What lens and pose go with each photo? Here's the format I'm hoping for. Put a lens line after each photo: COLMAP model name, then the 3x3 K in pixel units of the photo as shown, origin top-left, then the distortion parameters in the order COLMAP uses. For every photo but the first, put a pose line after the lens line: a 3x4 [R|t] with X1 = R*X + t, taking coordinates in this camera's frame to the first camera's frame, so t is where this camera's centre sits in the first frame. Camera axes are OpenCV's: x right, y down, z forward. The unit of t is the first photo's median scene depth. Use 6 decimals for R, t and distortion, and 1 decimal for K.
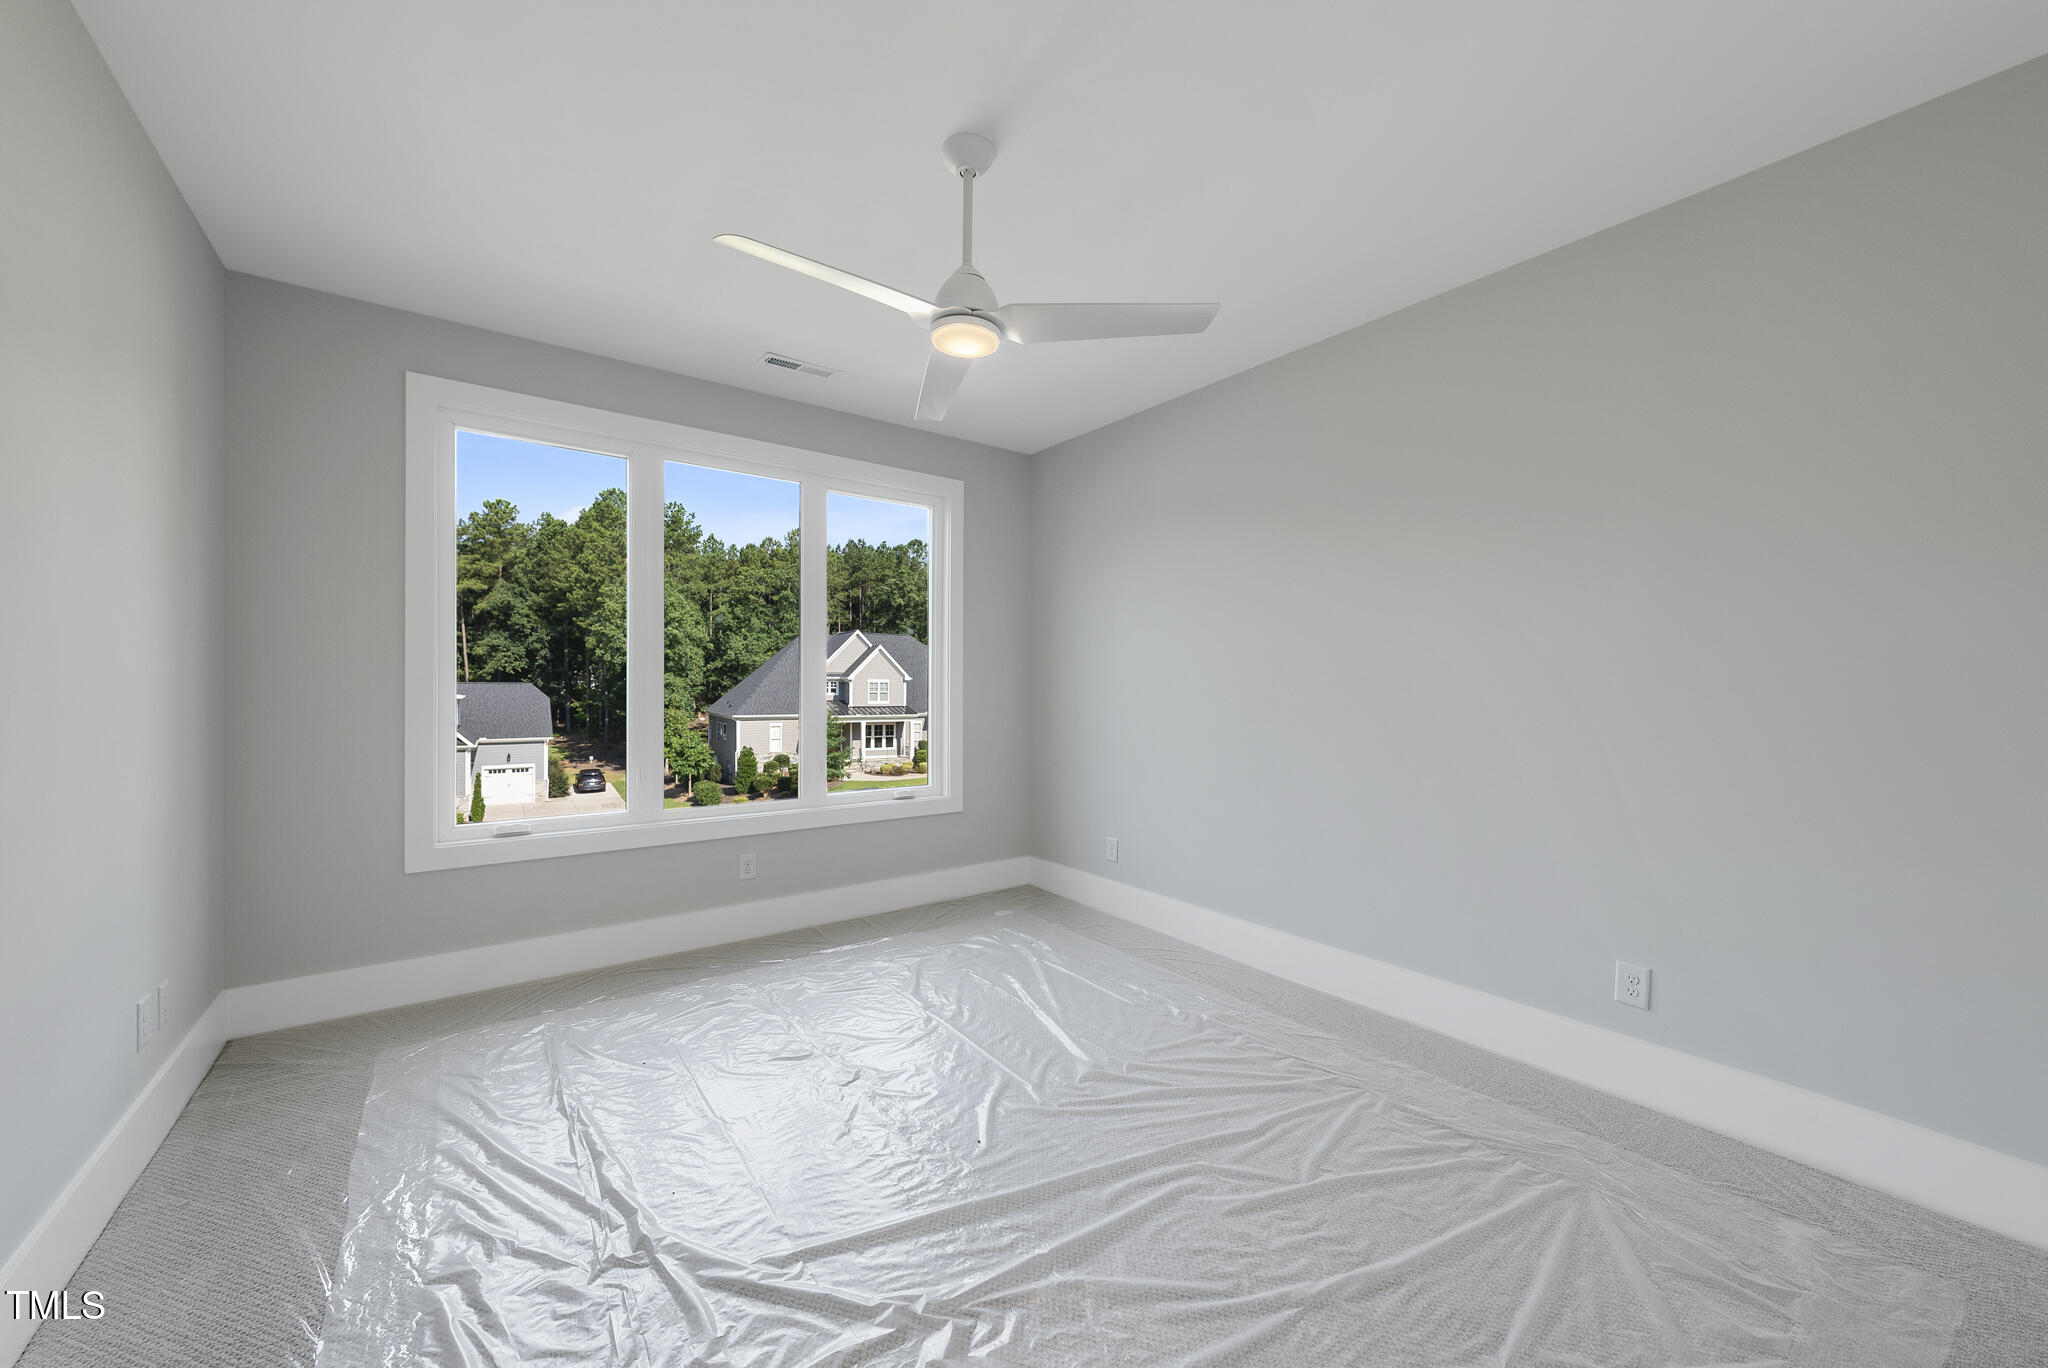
lens RADIAL K [[755.4, 0, 1013.8], [0, 755.4, 694.6], [0, 0, 1]] dist [-0.000530, -0.000018]
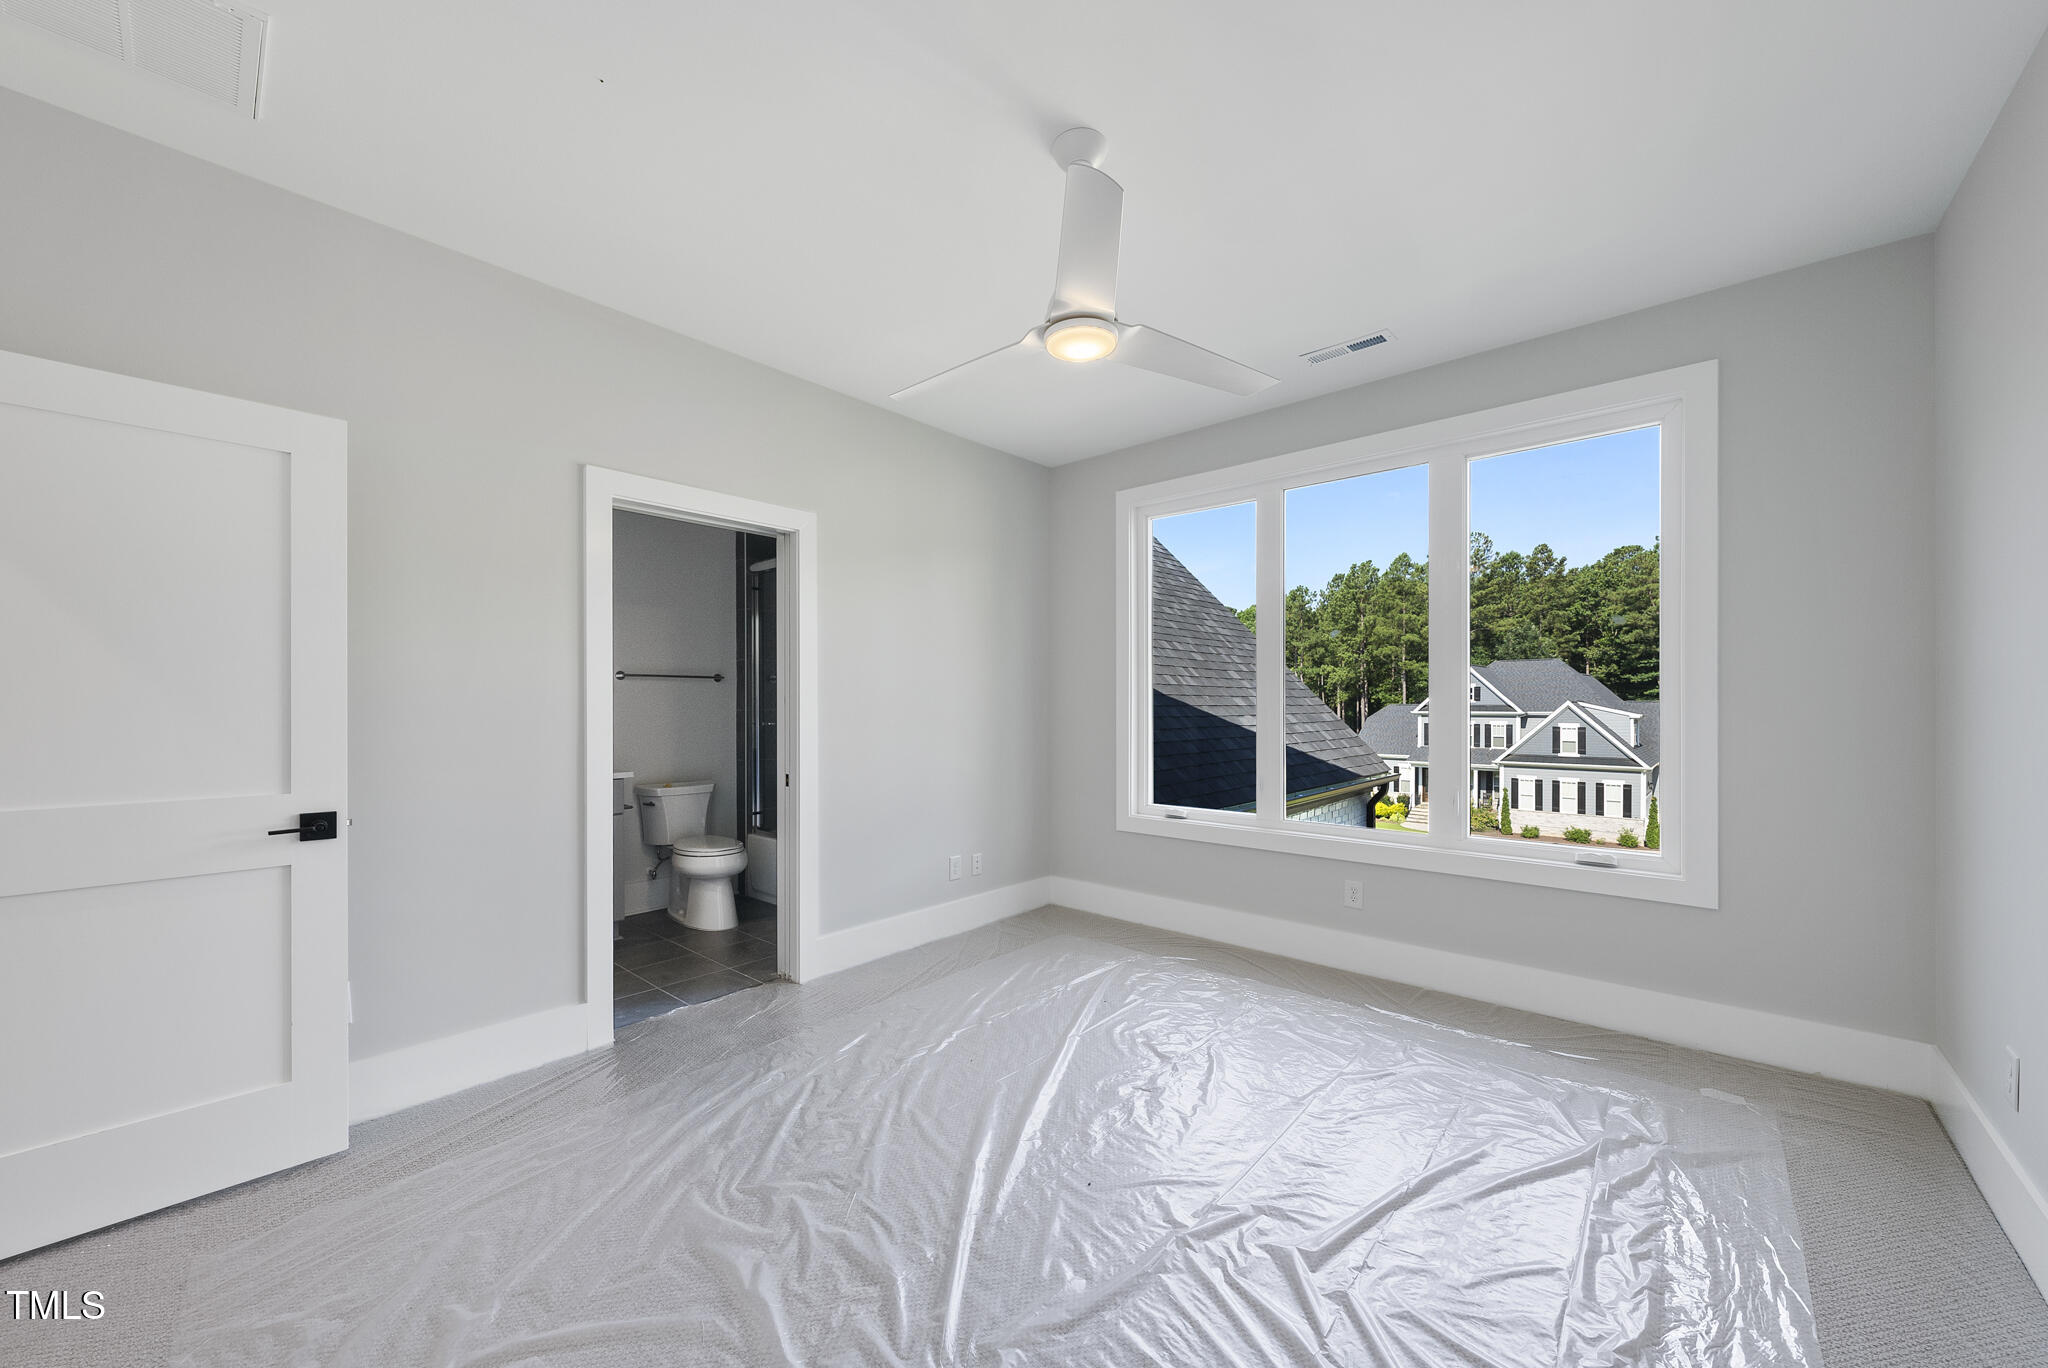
lens RADIAL K [[755.4, 0, 1013.8], [0, 755.4, 694.6], [0, 0, 1]] dist [-0.000530, -0.000018]
pose [[0.212147, -0.013455, -0.977145, 0.482888], [-0.009922, 0.999824, -0.015921, -0.000822], [0.977187, 0.013073, 0.211976, 0.390510]]
